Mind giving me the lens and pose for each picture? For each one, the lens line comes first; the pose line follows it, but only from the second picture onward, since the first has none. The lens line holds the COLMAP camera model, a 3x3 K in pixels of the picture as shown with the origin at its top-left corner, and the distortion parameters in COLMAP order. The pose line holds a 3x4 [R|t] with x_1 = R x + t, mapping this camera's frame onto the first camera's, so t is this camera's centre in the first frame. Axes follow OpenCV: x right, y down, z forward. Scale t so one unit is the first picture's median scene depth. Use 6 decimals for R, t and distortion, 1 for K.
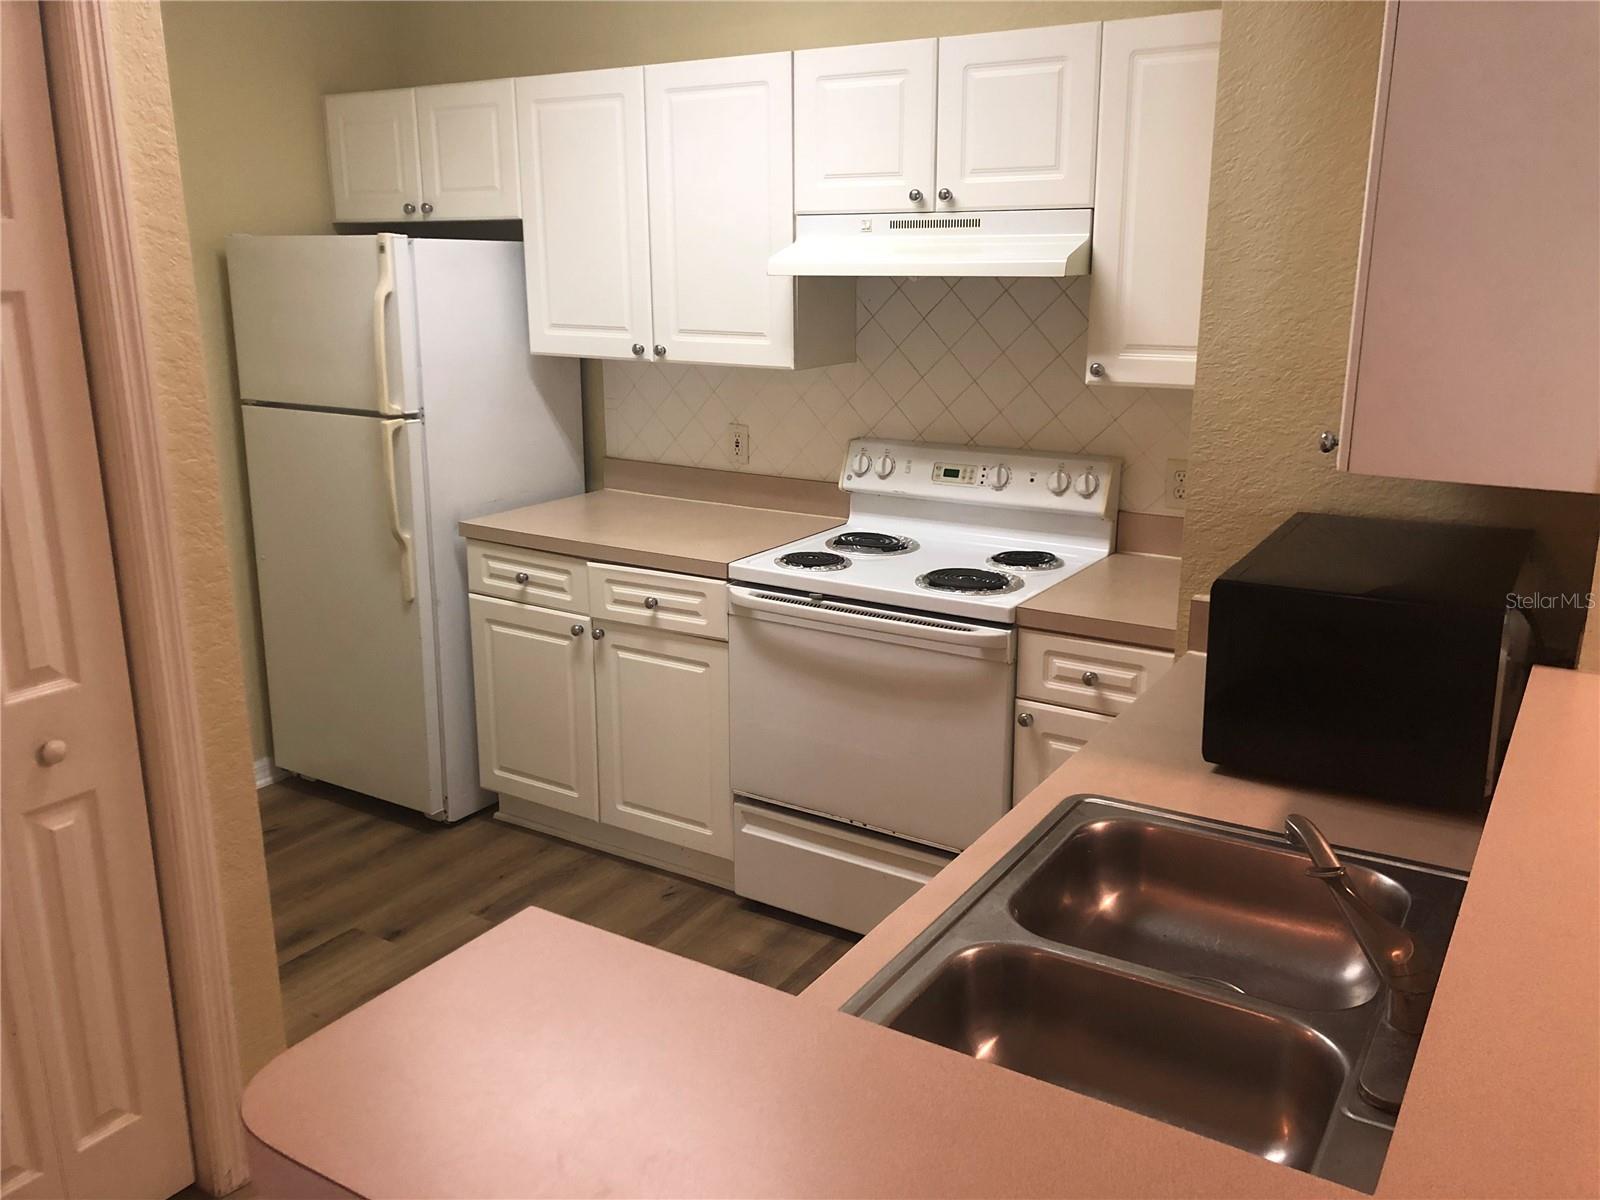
lens RADIAL K [[1286.2, 0, 800.0], [0, 1286.2, 600.0], [0, 0, 1]] dist [0.059584, -0.173318]
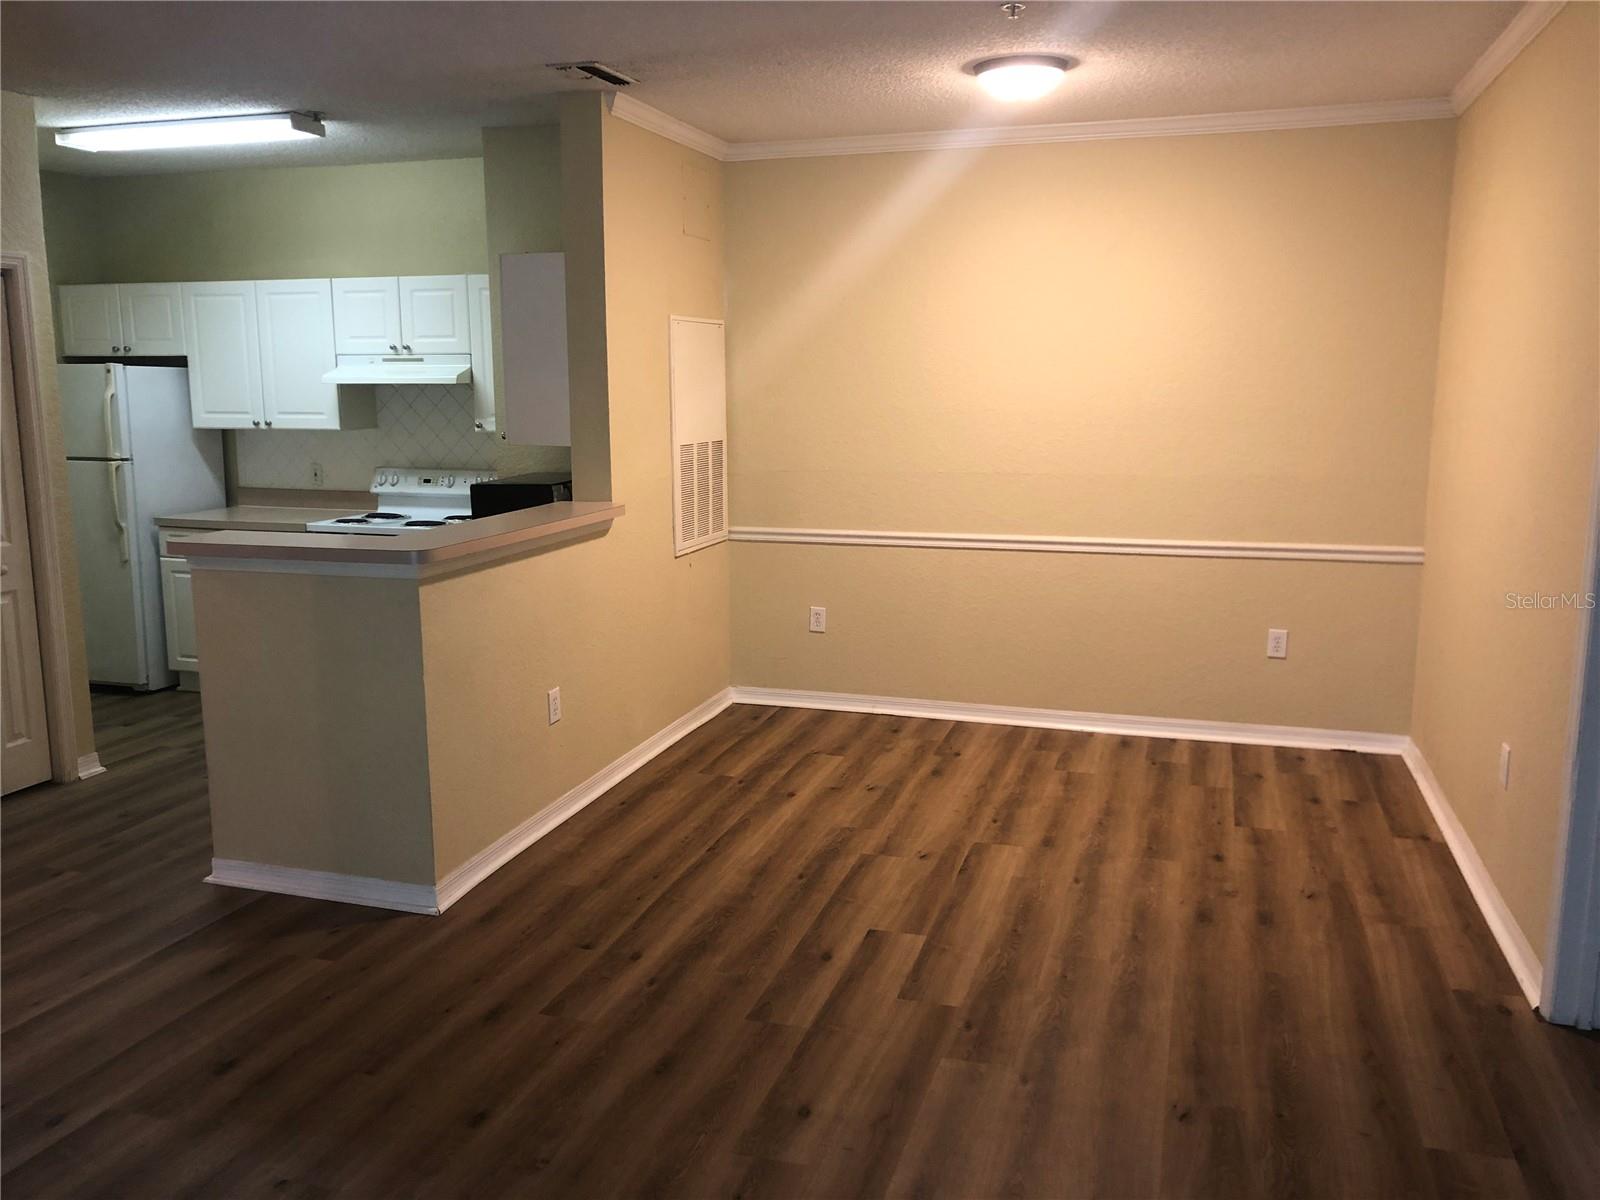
lens RADIAL K [[1295.6, 0, 800.0], [0, 1295.6, 600.0], [0, 0, 1]] dist [0.051898, -0.098669]
pose [[0.965084, -0.044559, 0.258121, 0.141585], [0.068316, 0.994137, -0.083808, 0.283454], [-0.252873, 0.098516, 0.962471, -1.034720]]
